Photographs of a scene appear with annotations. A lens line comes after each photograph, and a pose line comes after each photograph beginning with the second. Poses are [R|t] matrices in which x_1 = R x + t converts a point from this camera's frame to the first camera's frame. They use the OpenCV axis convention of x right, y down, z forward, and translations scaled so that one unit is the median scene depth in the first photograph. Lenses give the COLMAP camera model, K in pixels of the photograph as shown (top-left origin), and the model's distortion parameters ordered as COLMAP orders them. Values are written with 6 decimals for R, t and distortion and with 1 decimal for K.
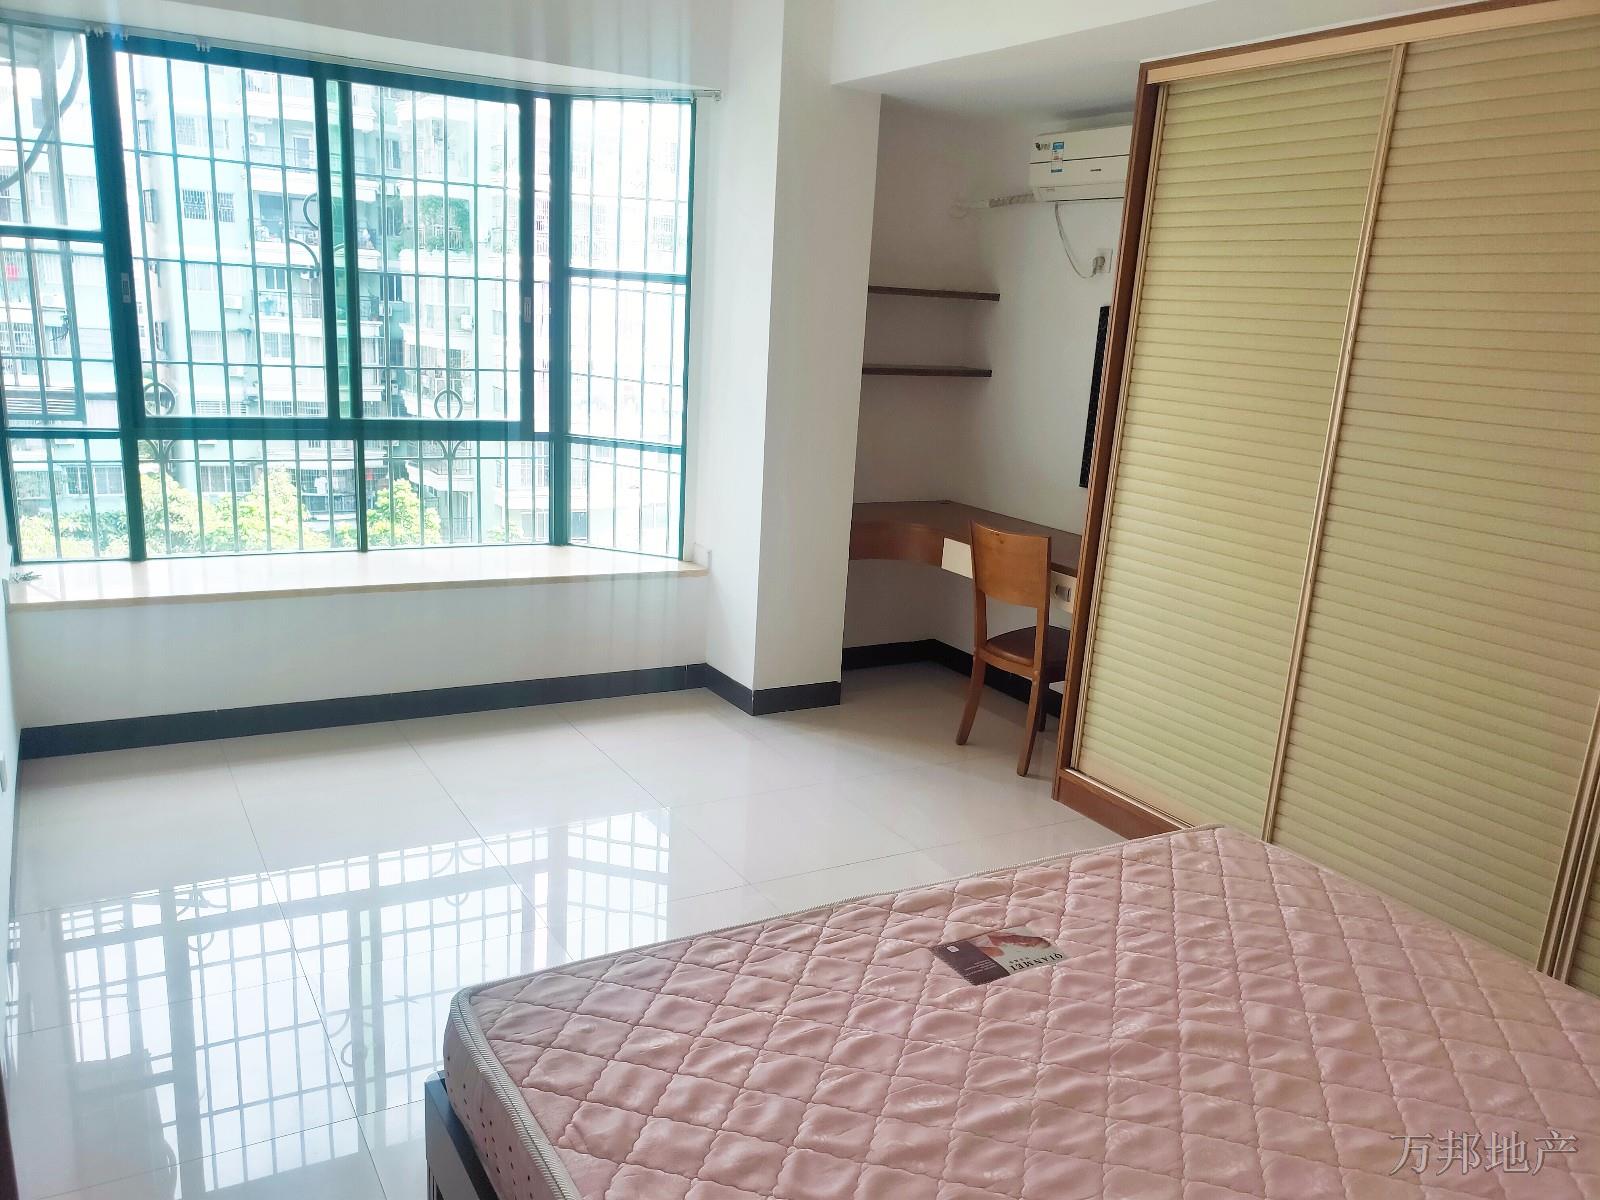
lens RADIAL K [[1256.3, 0, 793.2], [0, 1256.3, 594.8], [0, 0, 1]] dist [-0.009029, 0.013967]
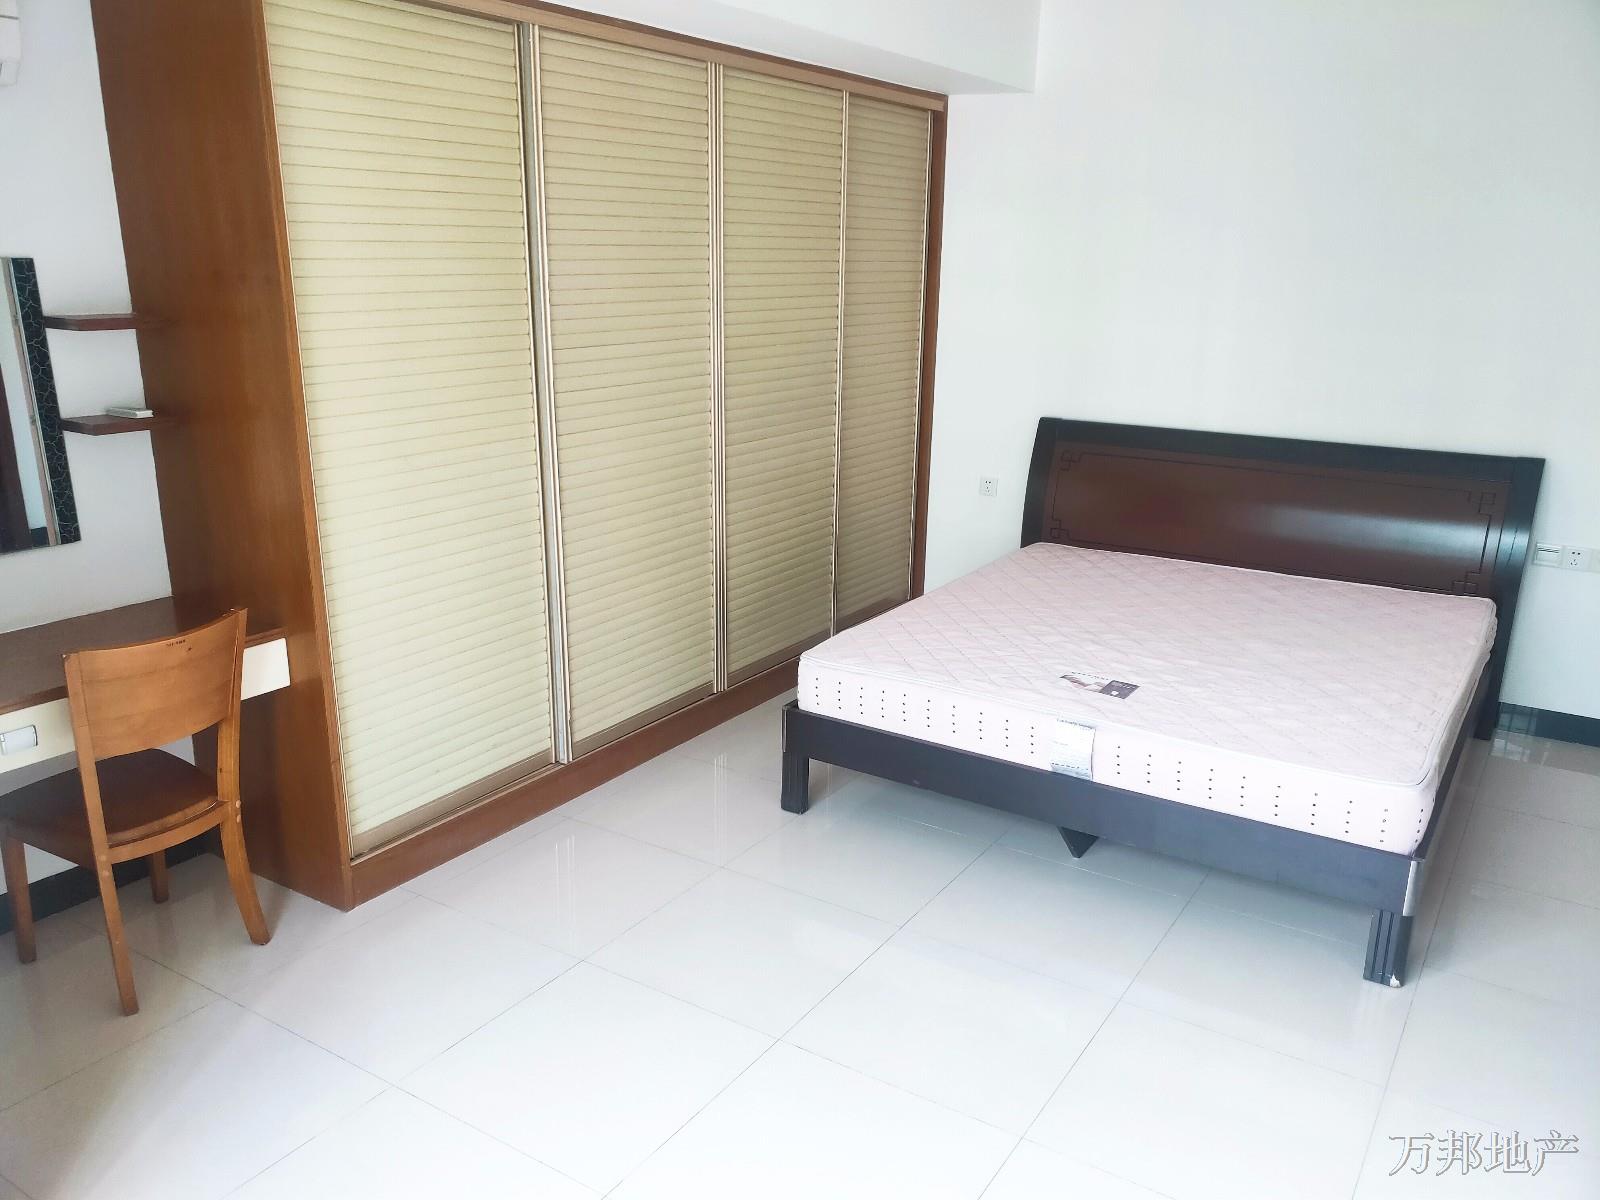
lens RADIAL K [[1256.3, 0, 798.7], [0, 1256.3, 601.9], [0, 0, 1]] dist [-0.009029, 0.013967]
pose [[-0.458330, -0.301645, 0.836028, -0.607552], [0.166261, 0.894942, 0.414049, -0.337925], [-0.873093, 0.328770, -0.360027, 1.158807]]
